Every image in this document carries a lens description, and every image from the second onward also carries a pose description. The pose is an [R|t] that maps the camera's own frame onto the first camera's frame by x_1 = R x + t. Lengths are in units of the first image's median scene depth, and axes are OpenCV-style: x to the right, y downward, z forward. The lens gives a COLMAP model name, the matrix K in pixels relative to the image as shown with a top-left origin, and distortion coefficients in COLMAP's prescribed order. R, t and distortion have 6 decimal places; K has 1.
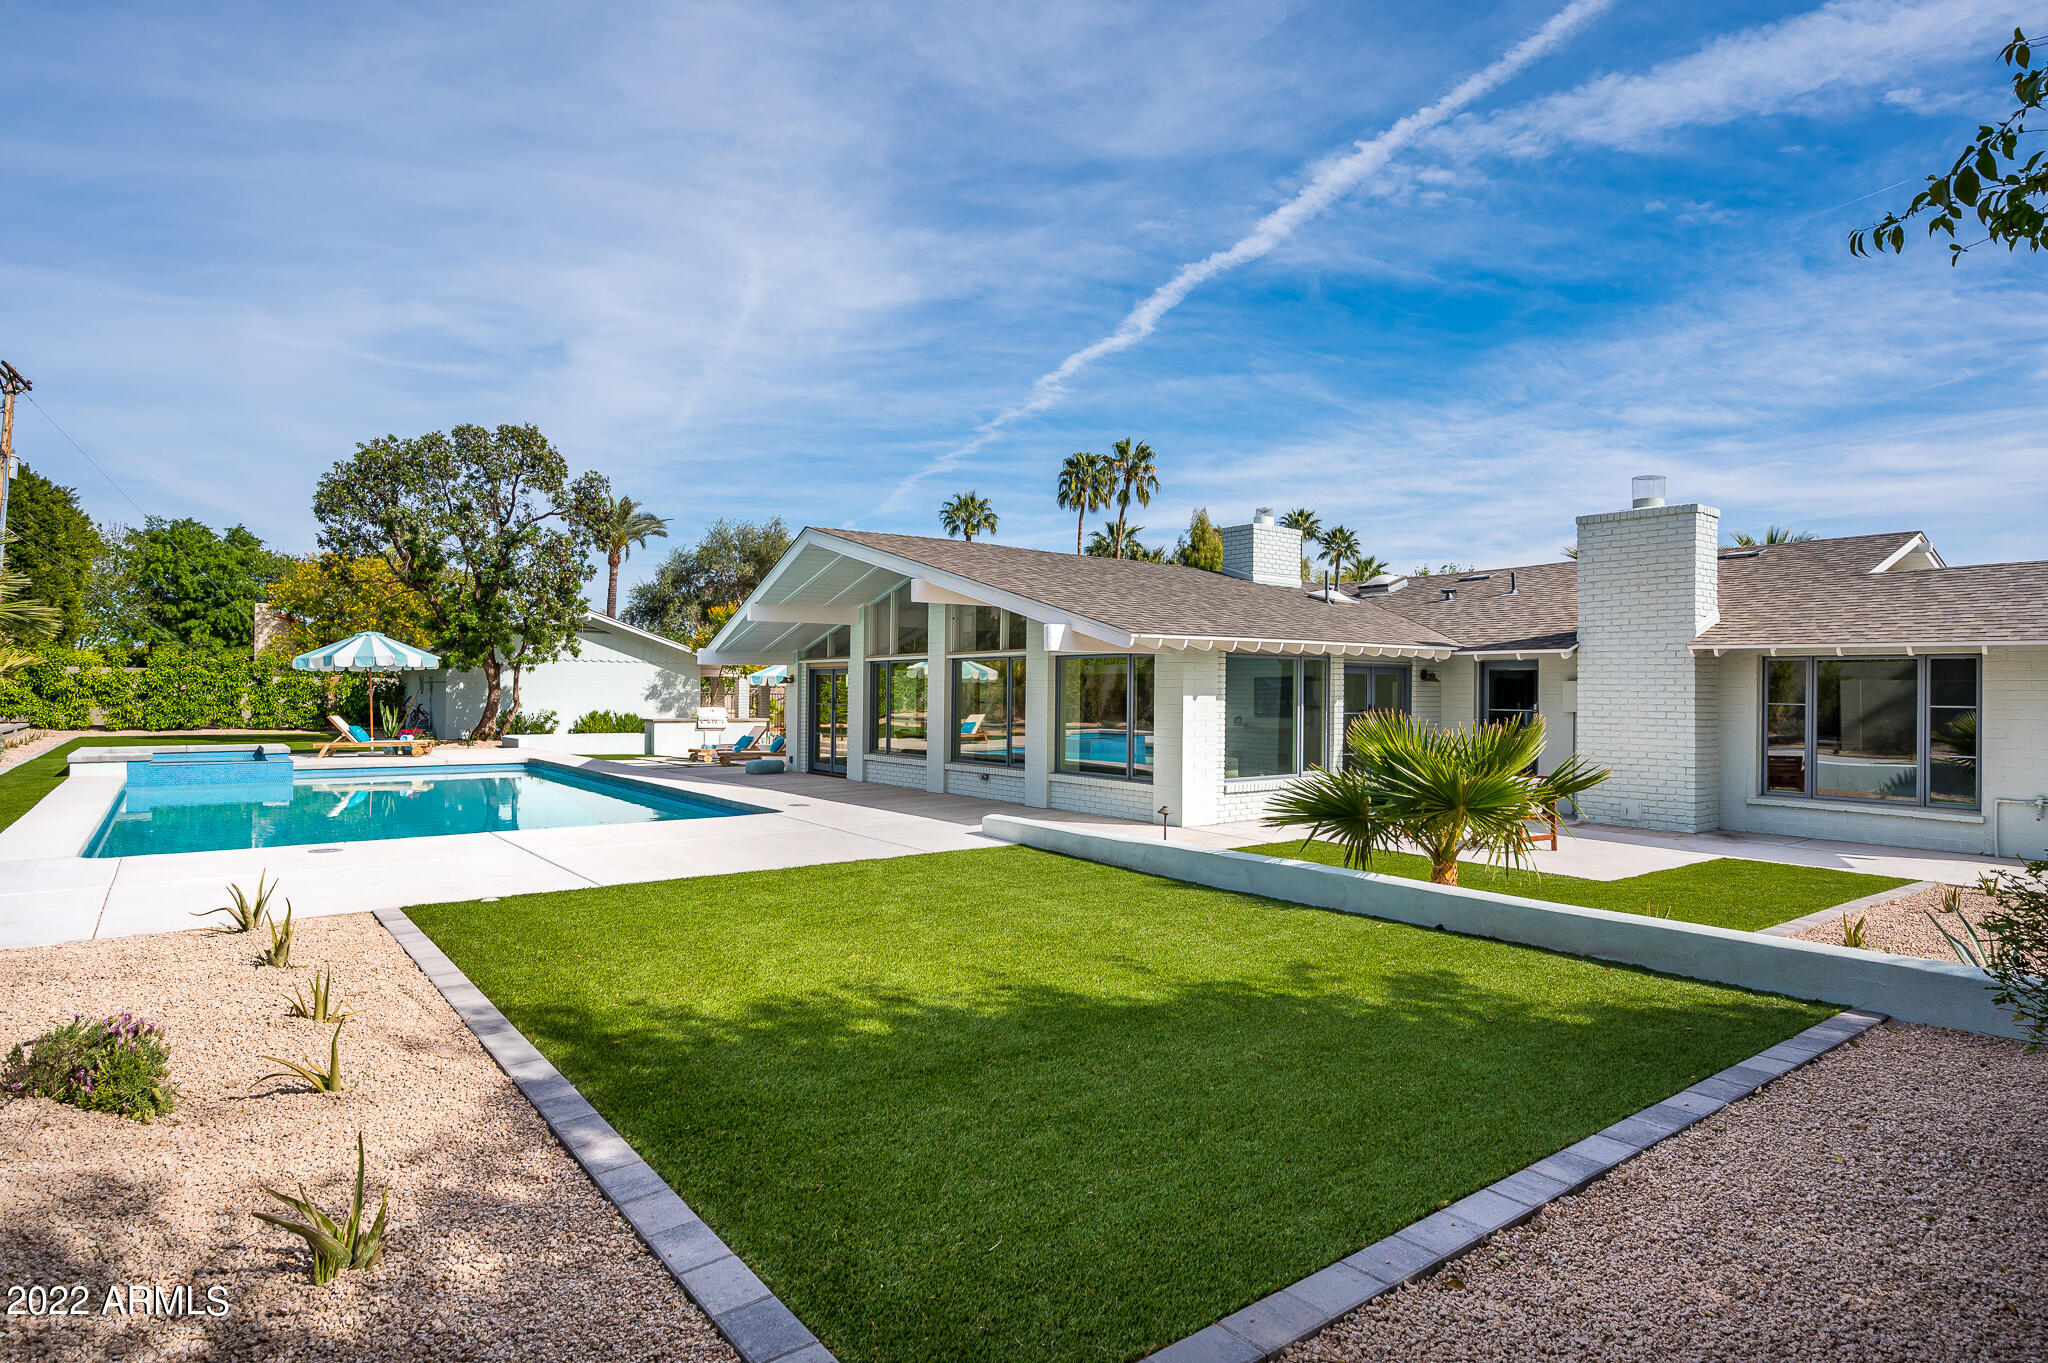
lens RADIAL K [[1083.6, 0, 1024.0], [0, 1083.6, 681.5], [0, 0, 1]] dist [0.001658, -0.000086]
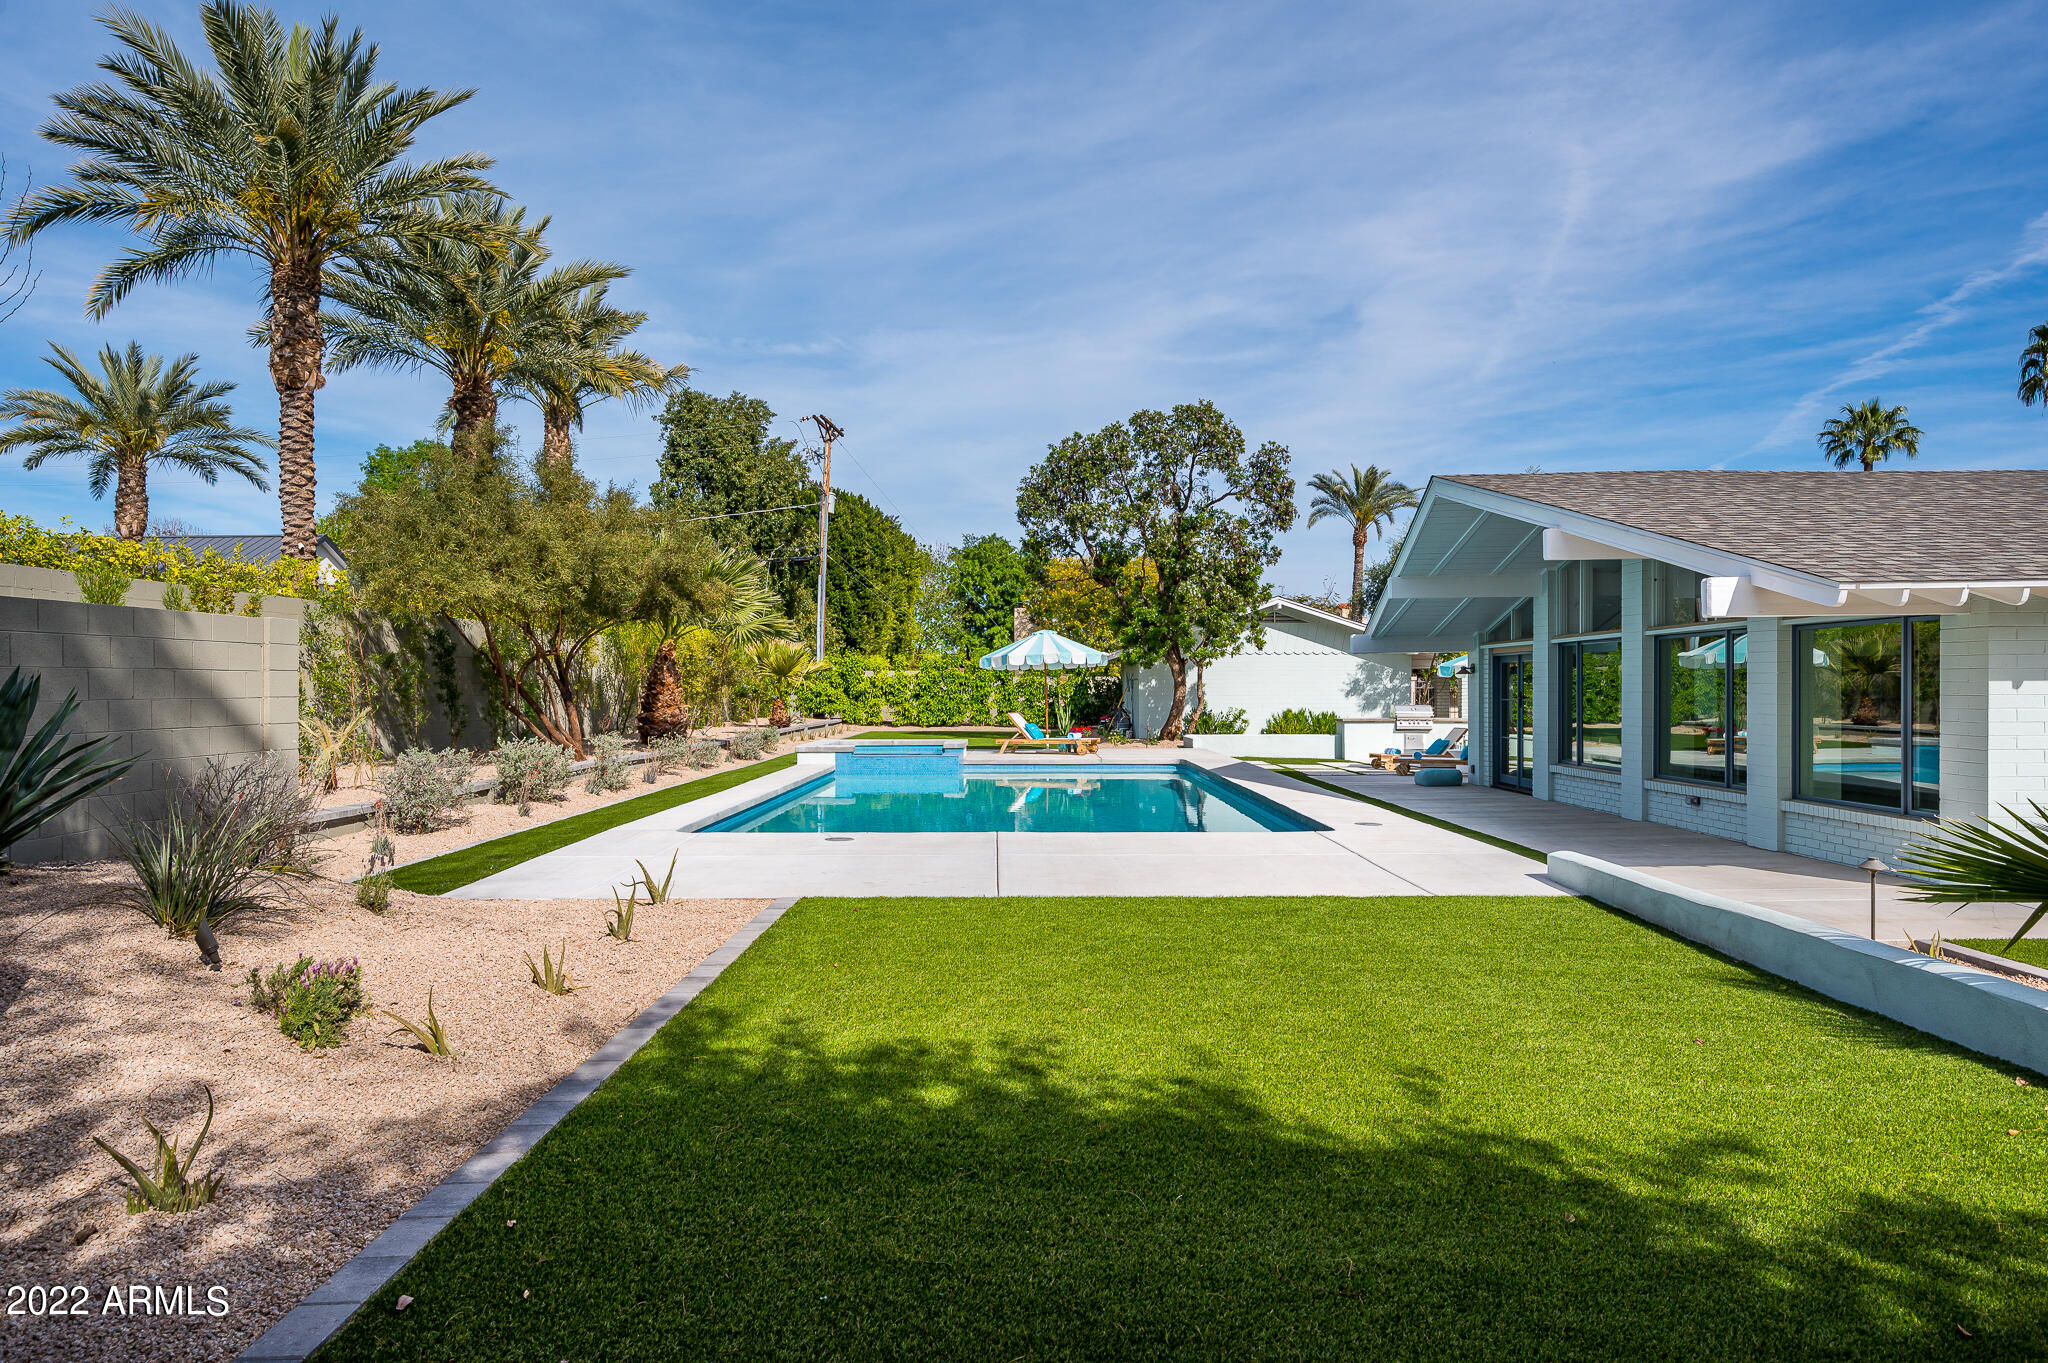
lens RADIAL K [[1256.4, 0, 1021.1], [0, 1256.4, 667.9], [0, 0, 1]] dist [-0.001548, 0.001701]
pose [[0.782759, -0.020294, -0.621994, 0.088507], [0.015491, 0.999794, -0.013126, 0.003761], [0.622133, 0.000639, 0.782912, 0.059200]]
